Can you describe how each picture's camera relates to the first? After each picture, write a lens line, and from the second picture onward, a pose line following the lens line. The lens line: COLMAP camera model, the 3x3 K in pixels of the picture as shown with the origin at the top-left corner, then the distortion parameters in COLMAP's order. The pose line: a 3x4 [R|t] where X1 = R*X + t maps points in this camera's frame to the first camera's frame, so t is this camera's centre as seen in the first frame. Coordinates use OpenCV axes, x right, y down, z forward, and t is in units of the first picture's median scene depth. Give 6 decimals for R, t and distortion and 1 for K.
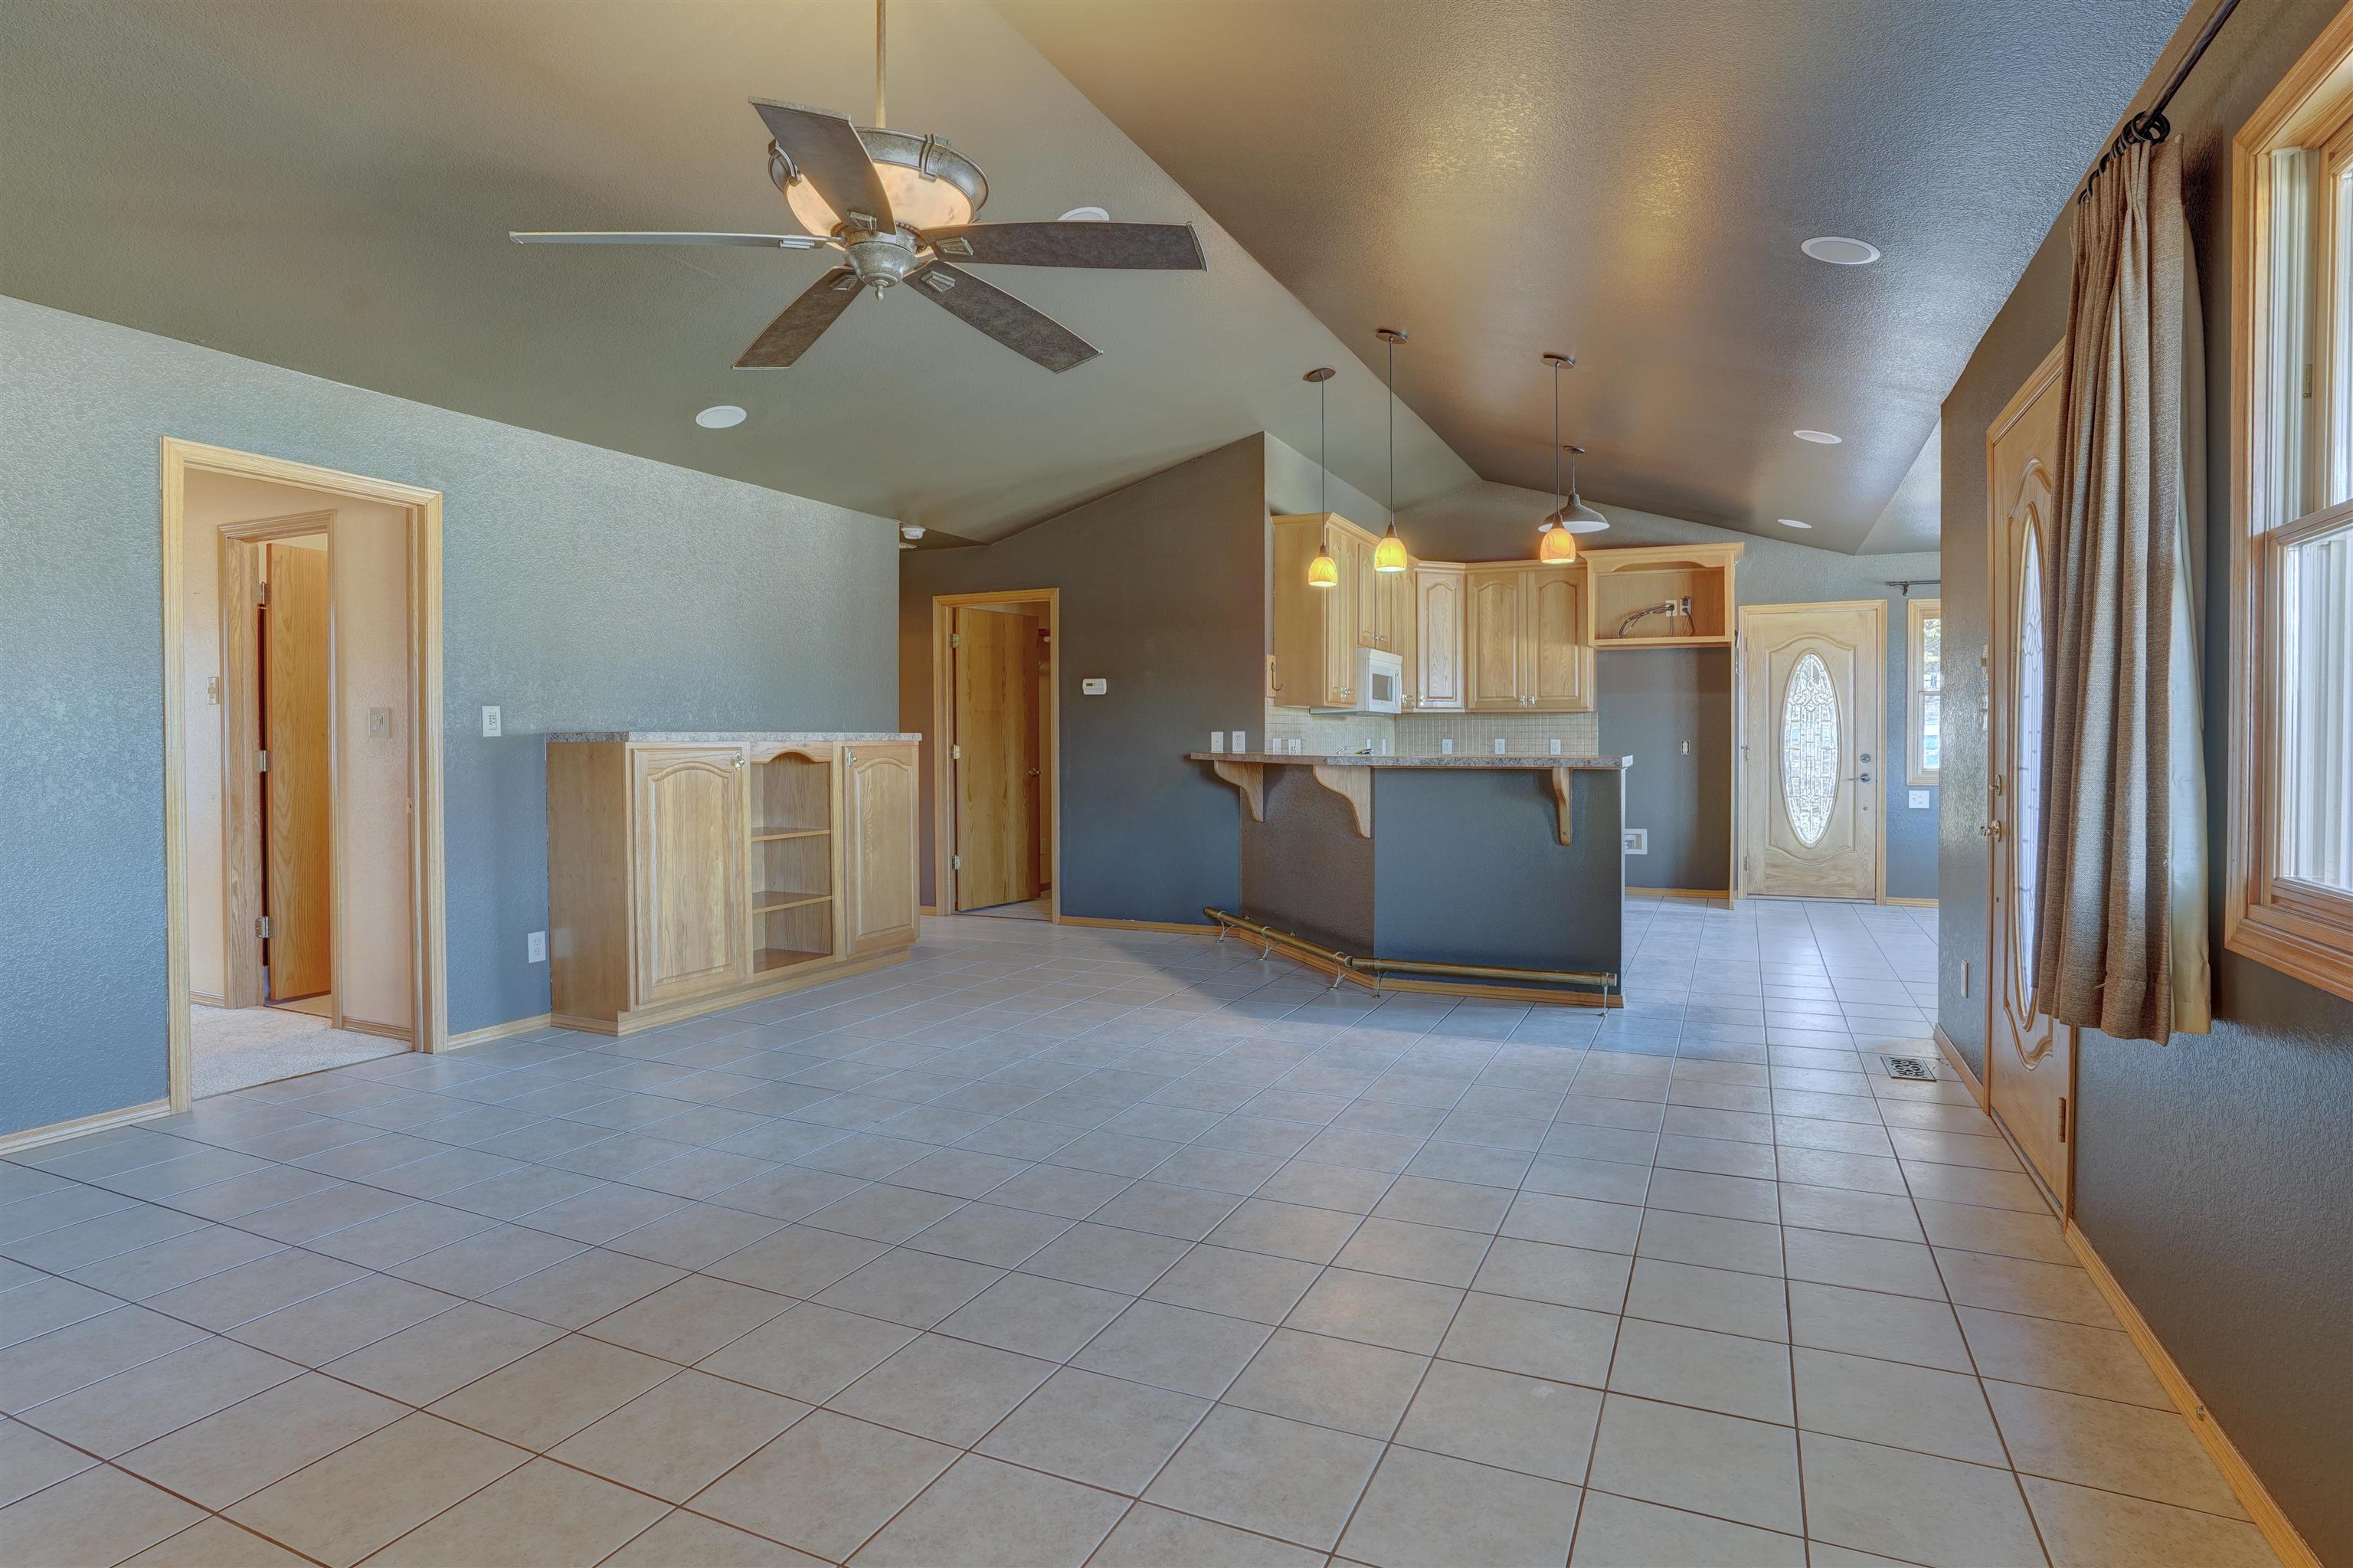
lens RADIAL K [[1186.3, 0, 1150.8], [0, 1186.3, 756.8], [0, 0, 1]] dist [-0.001736, -0.000206]
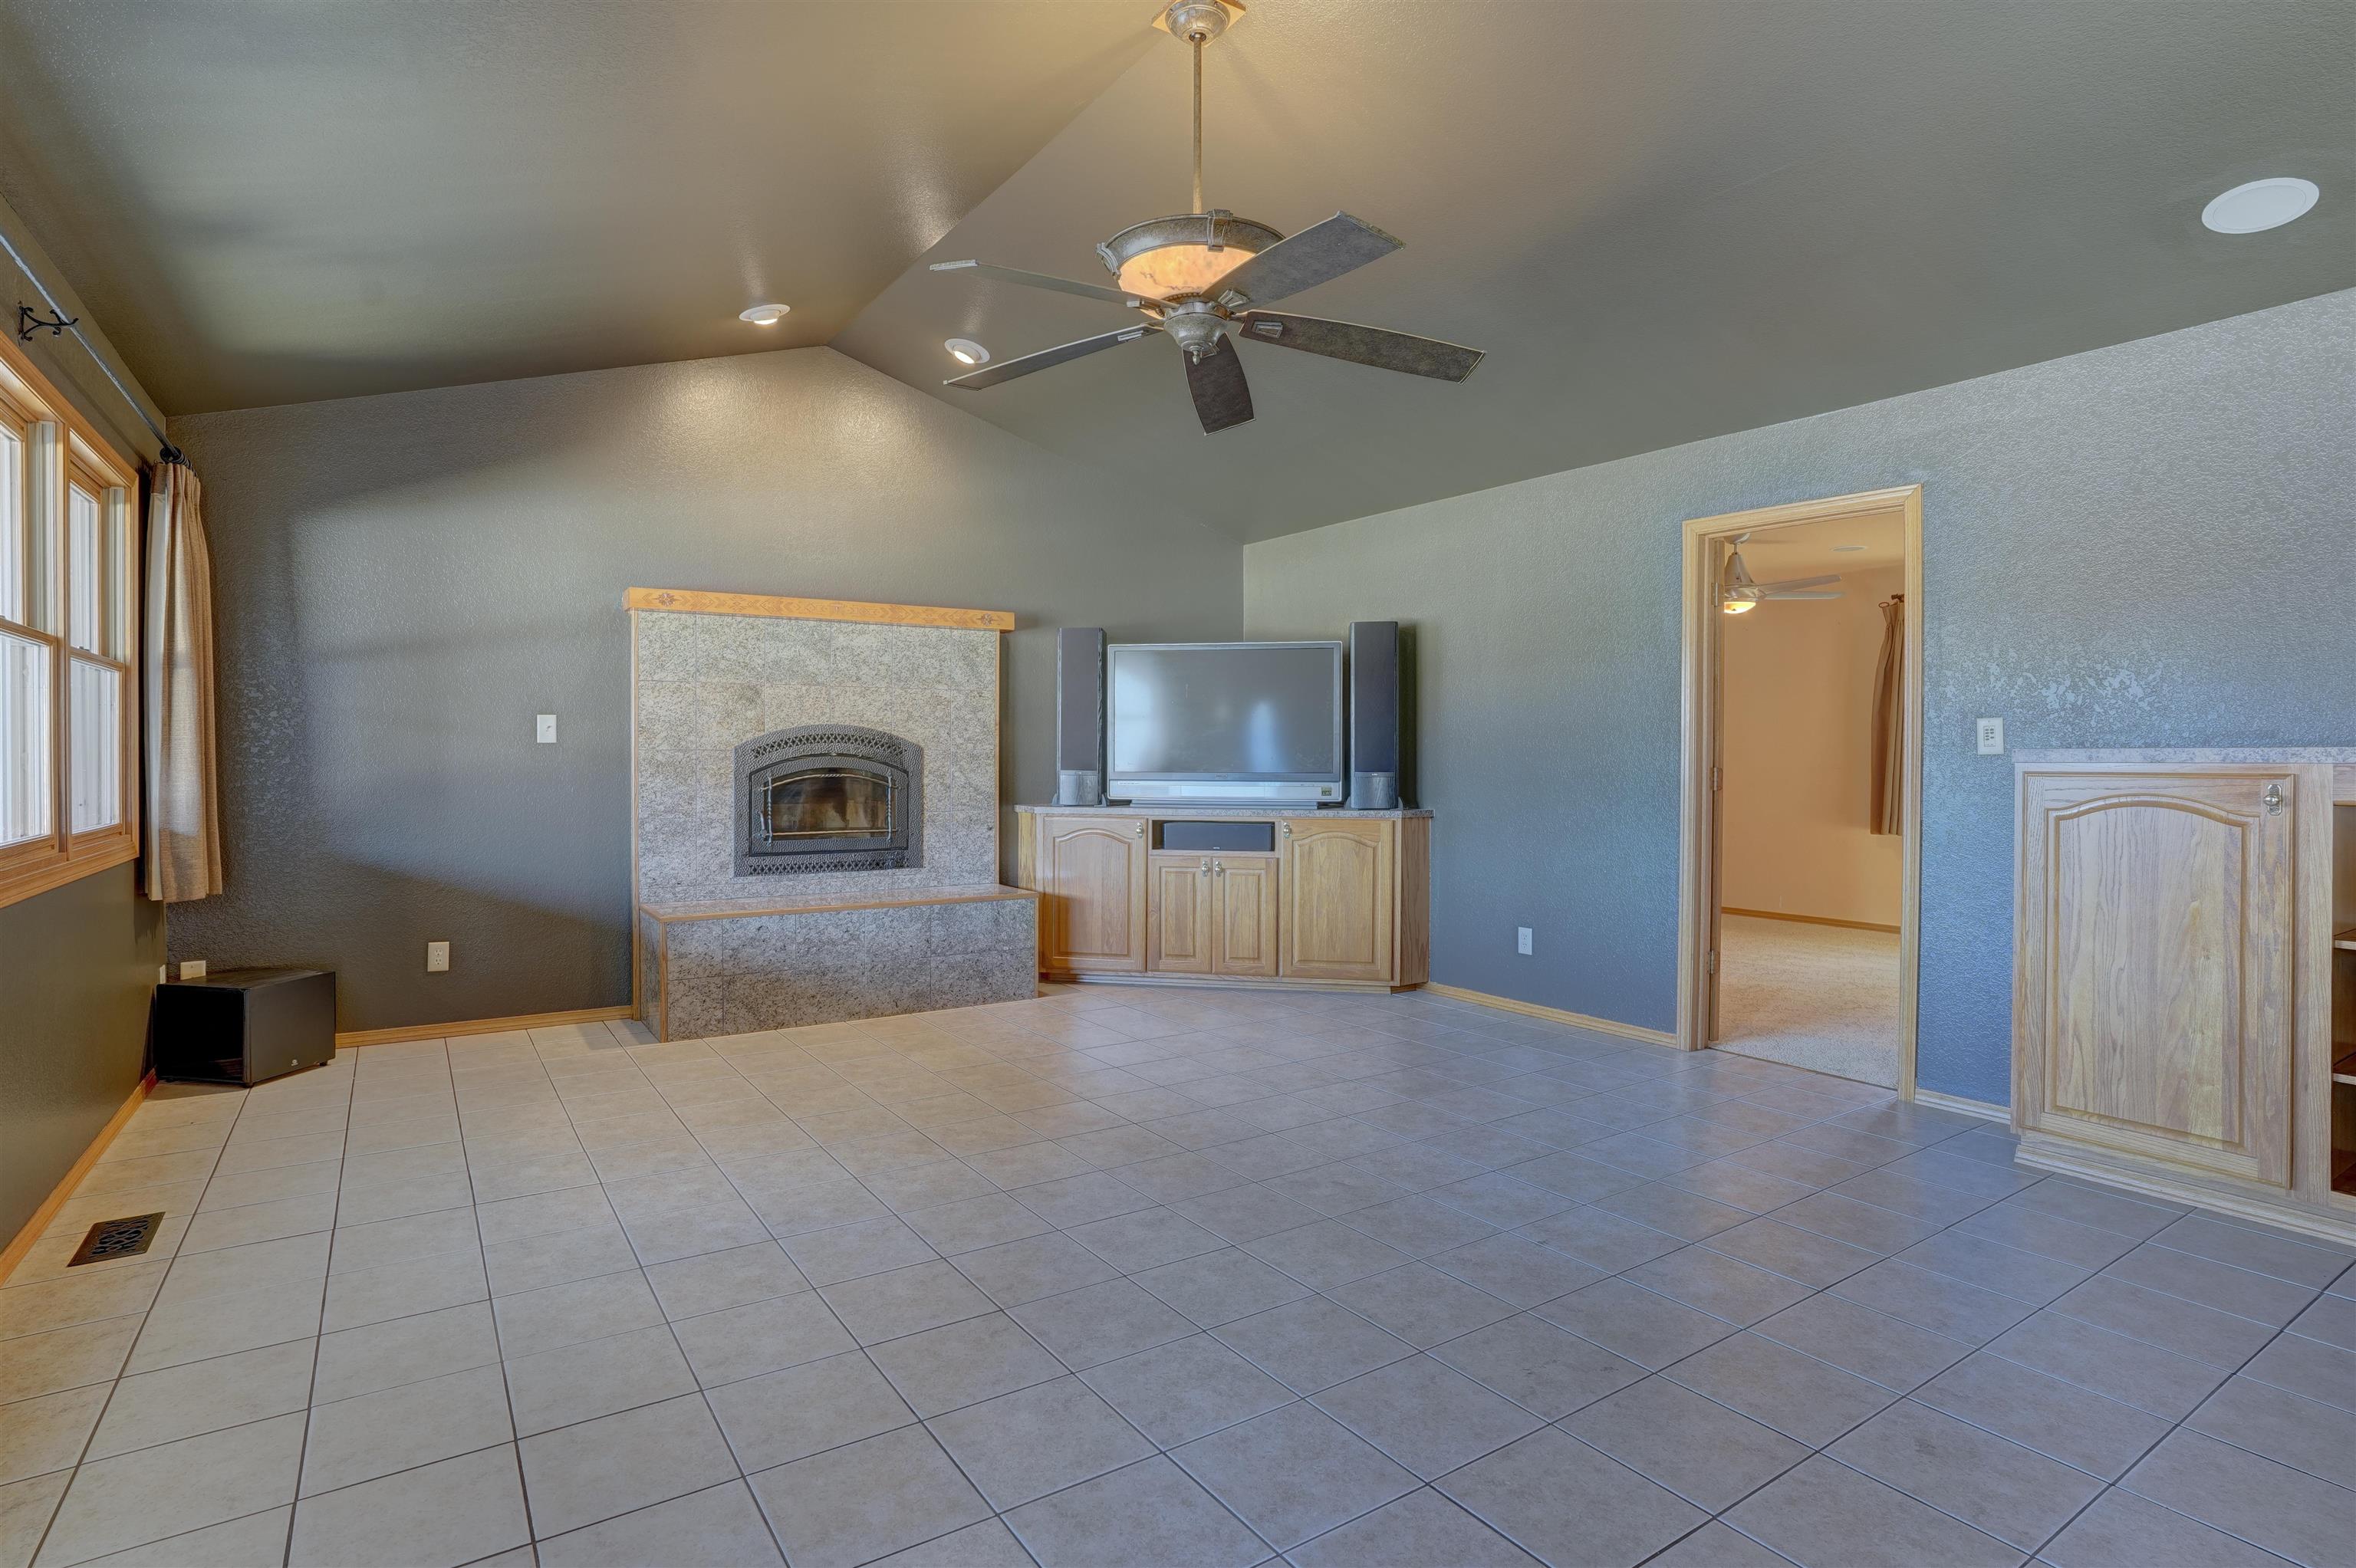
lens RADIAL K [[1187.6, 0, 1152.2], [0, 1187.6, 756.8], [0, 0, 1]] dist [-0.001736, -0.000206]
pose [[-0.492754, 0.007955, -0.870132, 0.567802], [-0.007576, 0.999881, 0.013431, -0.027483], [0.870136, 0.013211, -0.492635, 1.113547]]
